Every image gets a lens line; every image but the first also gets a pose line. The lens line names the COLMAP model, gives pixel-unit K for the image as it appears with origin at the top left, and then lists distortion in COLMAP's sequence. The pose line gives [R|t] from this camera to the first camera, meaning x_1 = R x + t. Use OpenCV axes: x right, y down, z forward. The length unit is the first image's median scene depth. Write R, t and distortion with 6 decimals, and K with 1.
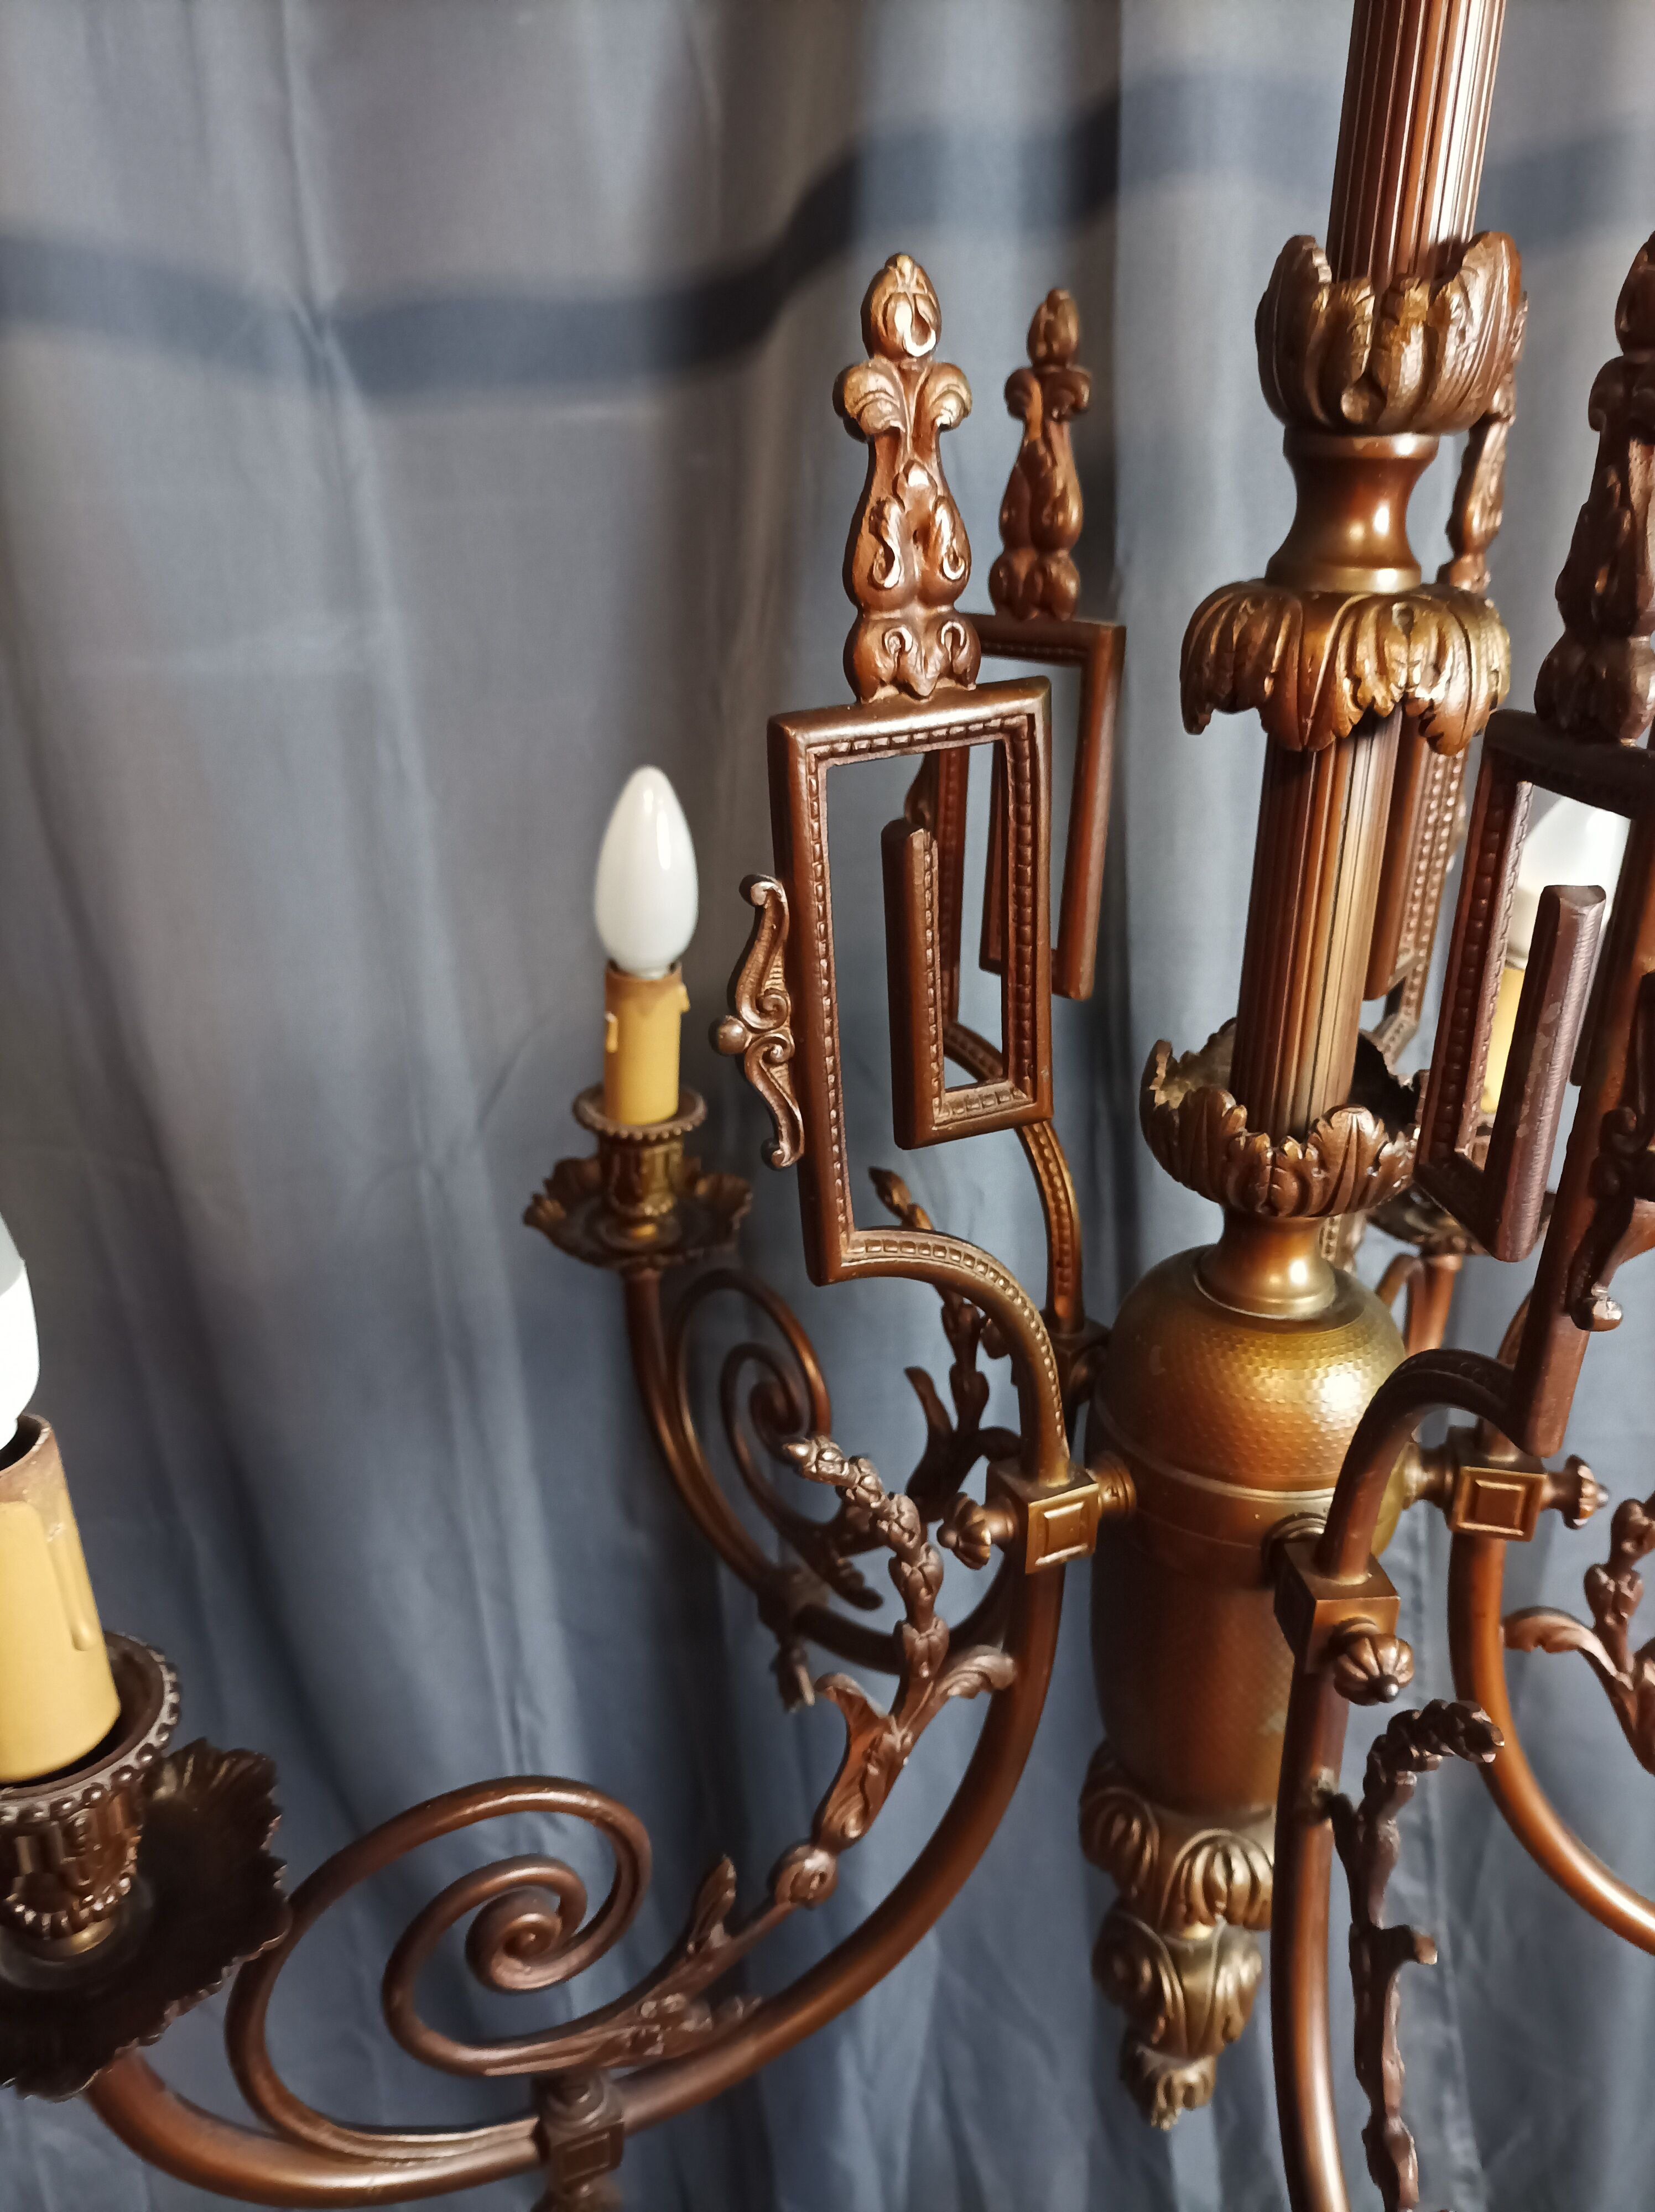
lens RADIAL K [[1682.7, 0, 827.5], [0, 1682.7, 1106.0], [0, 0, 1]] dist [0.004201, -0.006202]
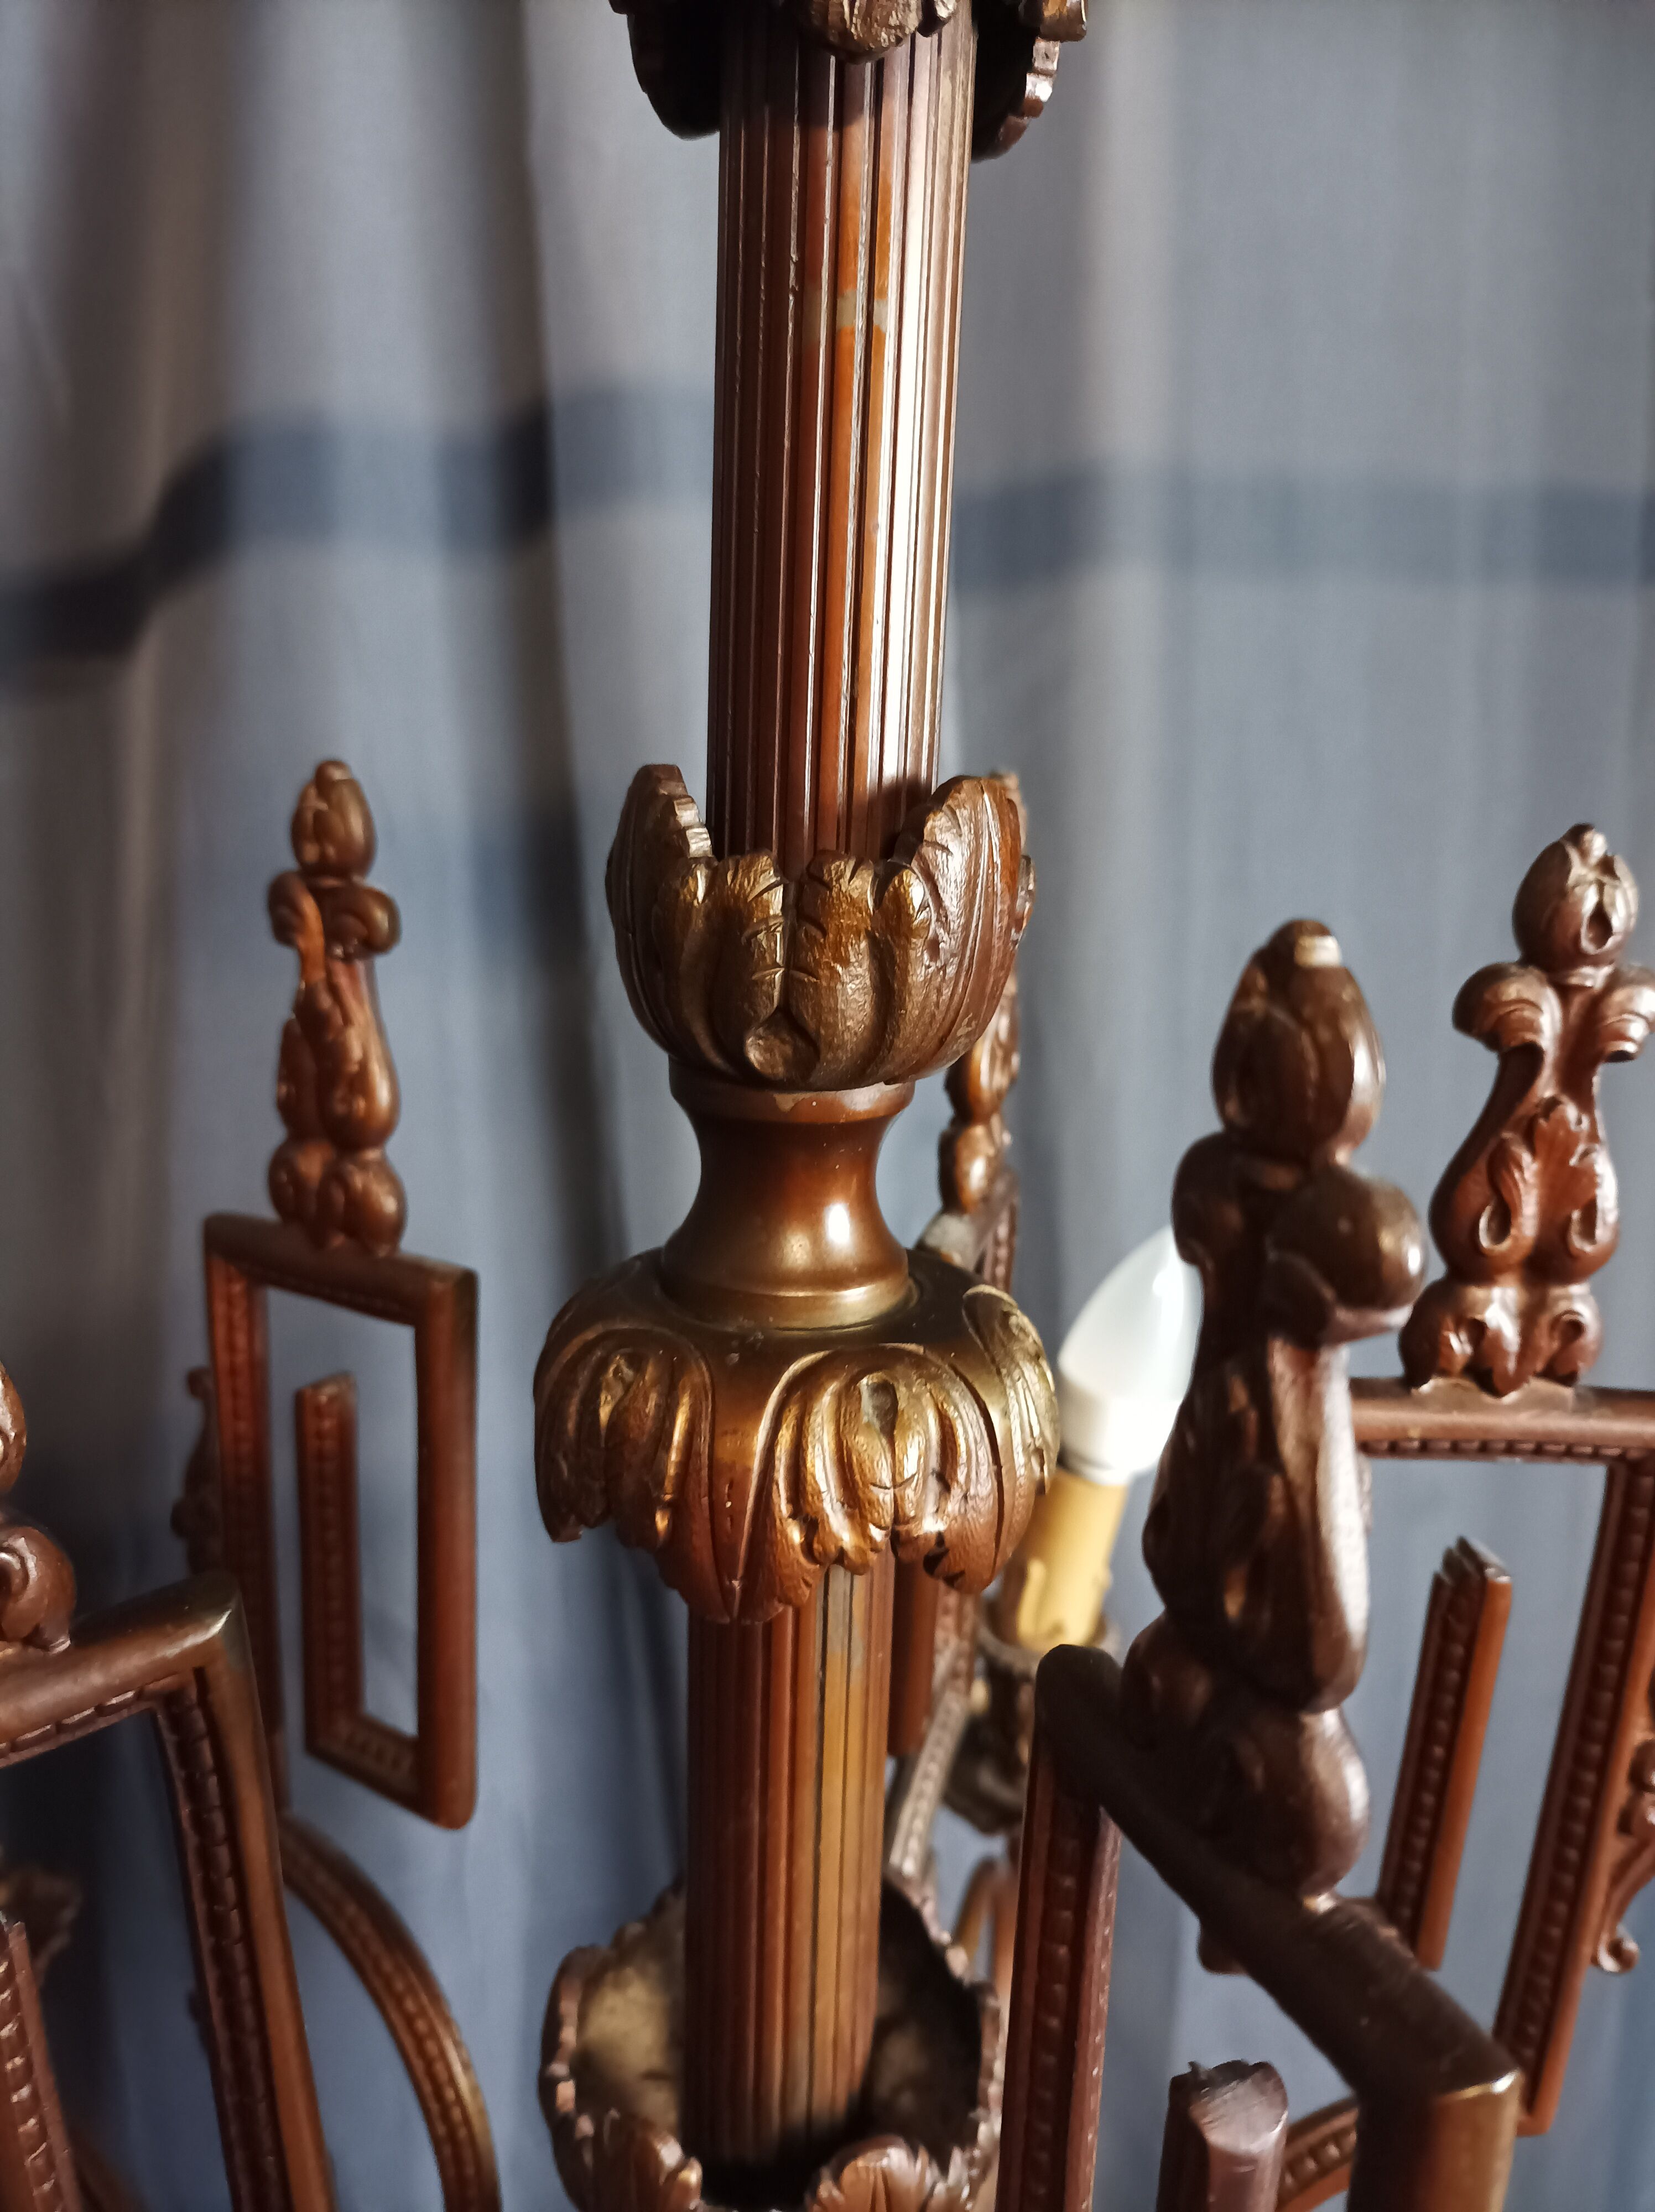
lens RADIAL K [[1712.5, 0, 827.5], [0, 1712.5, 1106.0], [0, 0, 1]] dist [-0.014283, -0.007458]
pose [[0.967091, -0.045798, 0.250274, 0.157287], [0.077331, 0.990040, -0.117645, -0.278661], [-0.242393, 0.133128, 0.961001, 0.368777]]
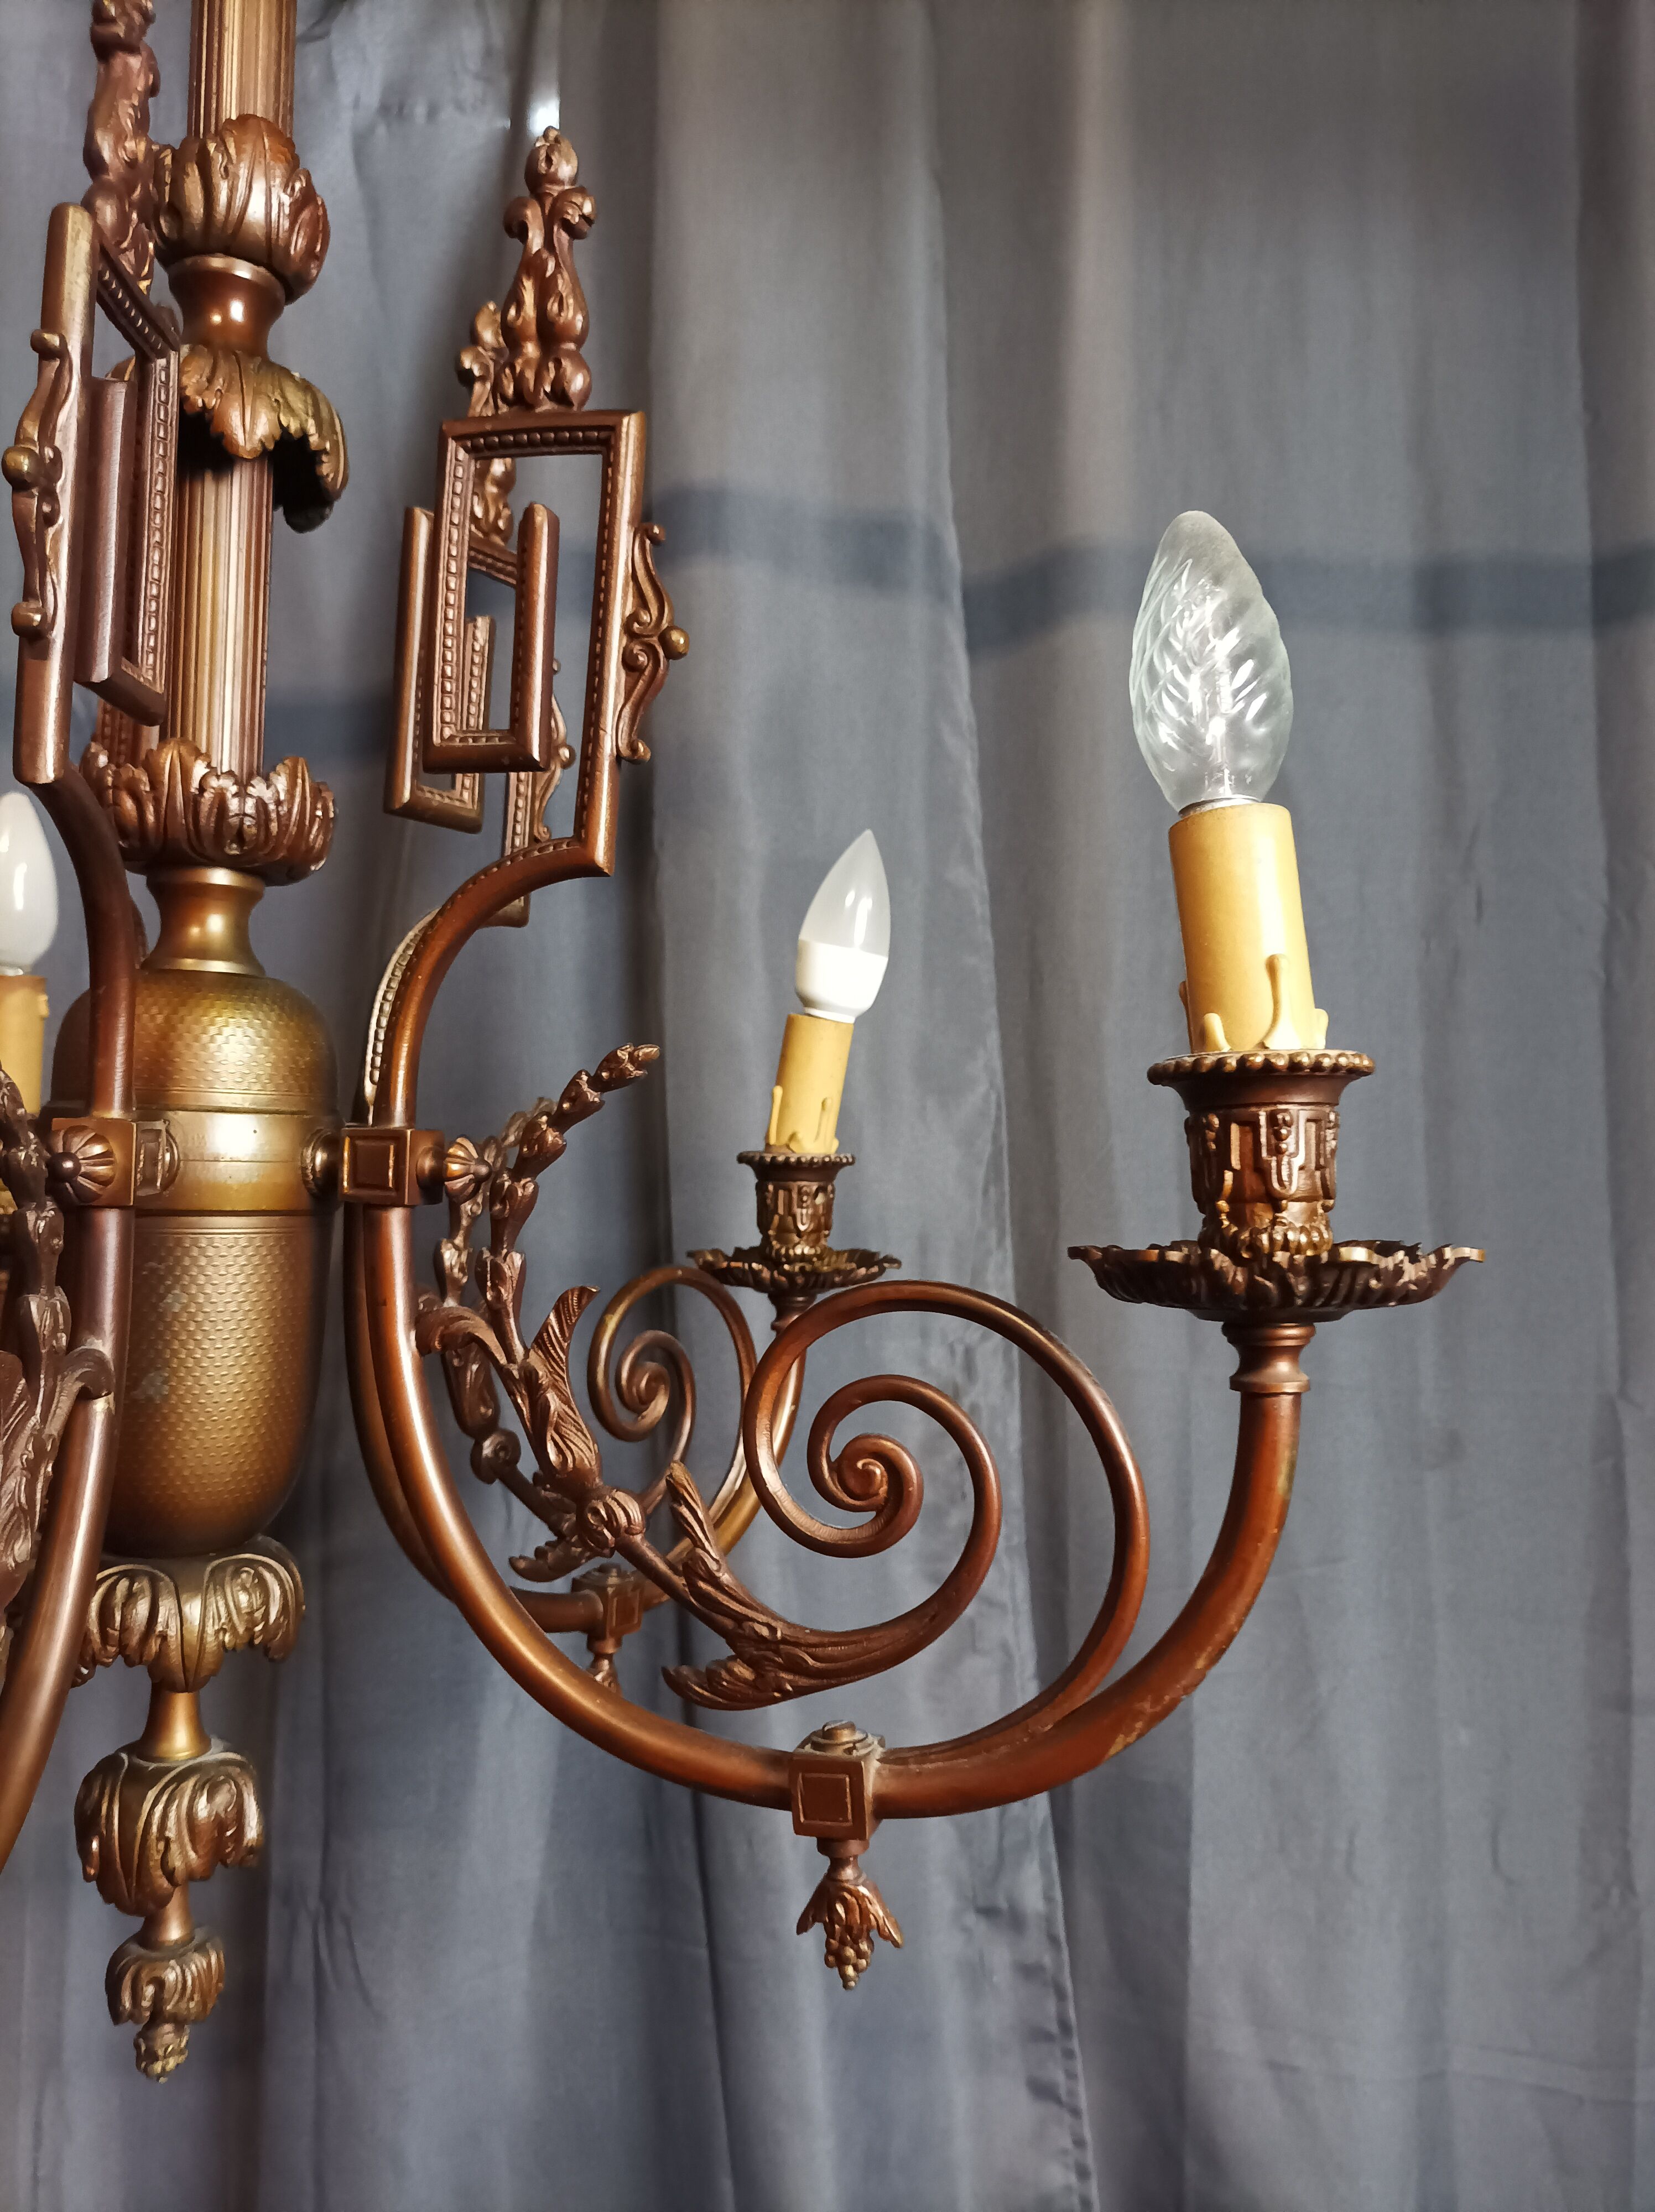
lens RADIAL K [[1712.5, 0, 827.5], [0, 1712.5, 1106.0], [0, 0, 1]] dist [-0.014283, -0.007458]
pose [[0.998882, 0.017442, -0.043943, 0.790954], [-0.033487, 0.917135, -0.397167, 0.670037], [0.033374, 0.398195, 0.916694, 0.017928]]
